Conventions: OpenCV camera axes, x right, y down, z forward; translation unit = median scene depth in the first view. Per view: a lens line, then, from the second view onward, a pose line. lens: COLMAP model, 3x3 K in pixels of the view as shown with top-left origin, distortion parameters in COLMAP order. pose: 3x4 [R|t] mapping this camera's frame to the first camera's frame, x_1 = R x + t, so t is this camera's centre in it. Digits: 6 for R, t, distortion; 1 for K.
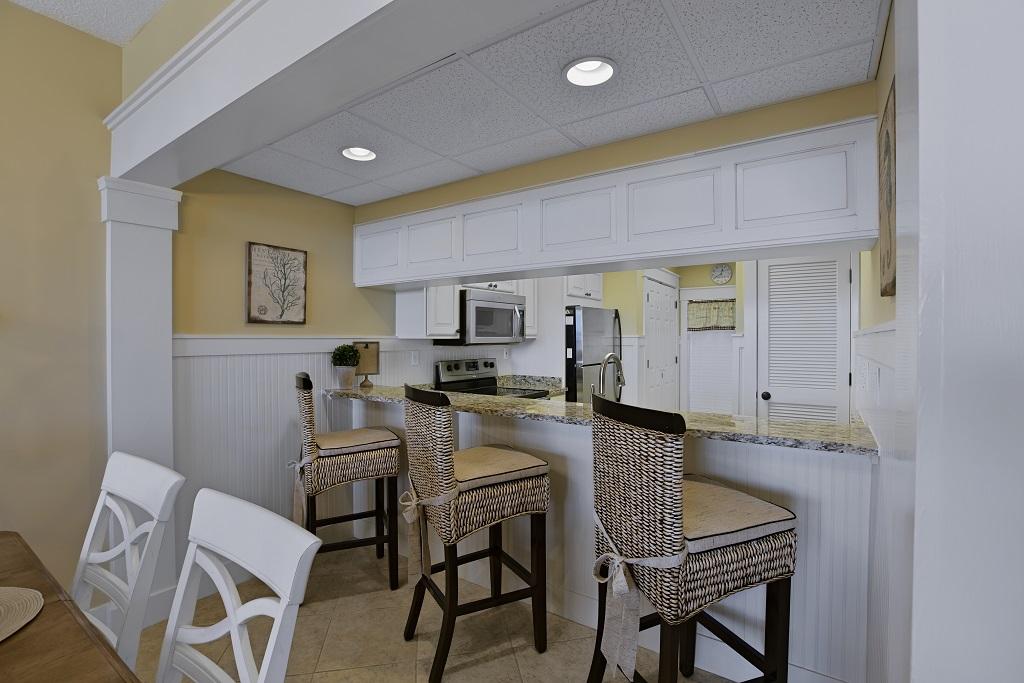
lens RADIAL K [[461.4, 0, 507.8], [0, 461.4, 341.3], [0, 0, 1]] dist [-0.029063, 0.000192]
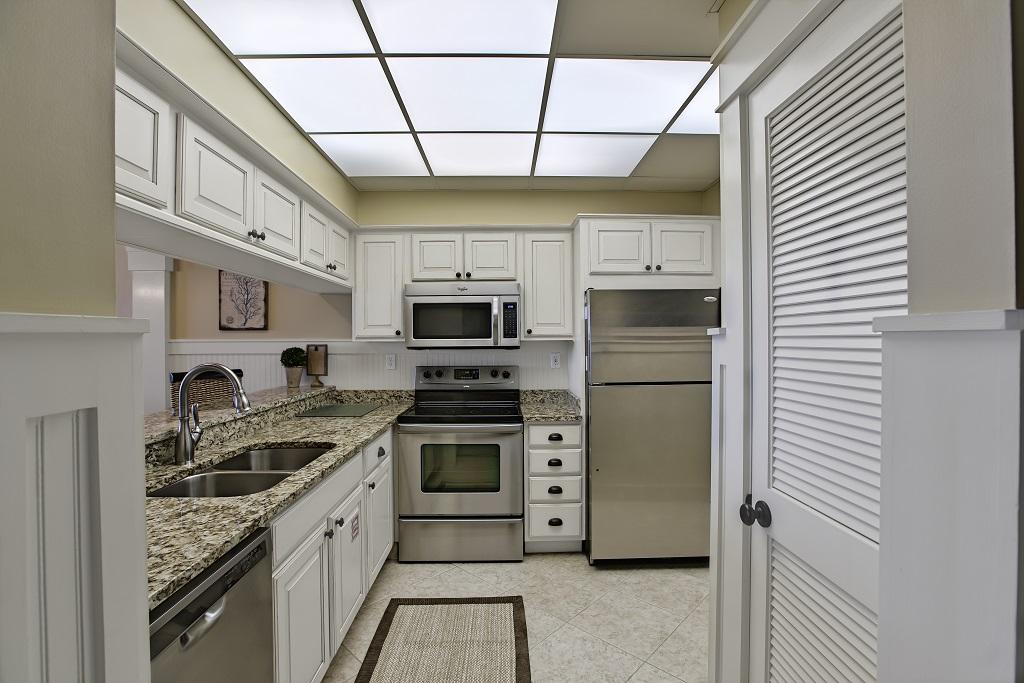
lens RADIAL K [[461.4, 0, 511.1], [0, 461.4, 340.0], [0, 0, 1]] dist [-0.029063, 0.000192]
pose [[0.590482, 0.001333, -0.807050, 0.910248], [-0.000362, 0.999999, 0.001387, -0.012633], [0.807051, -0.000527, 0.590482, 0.817777]]
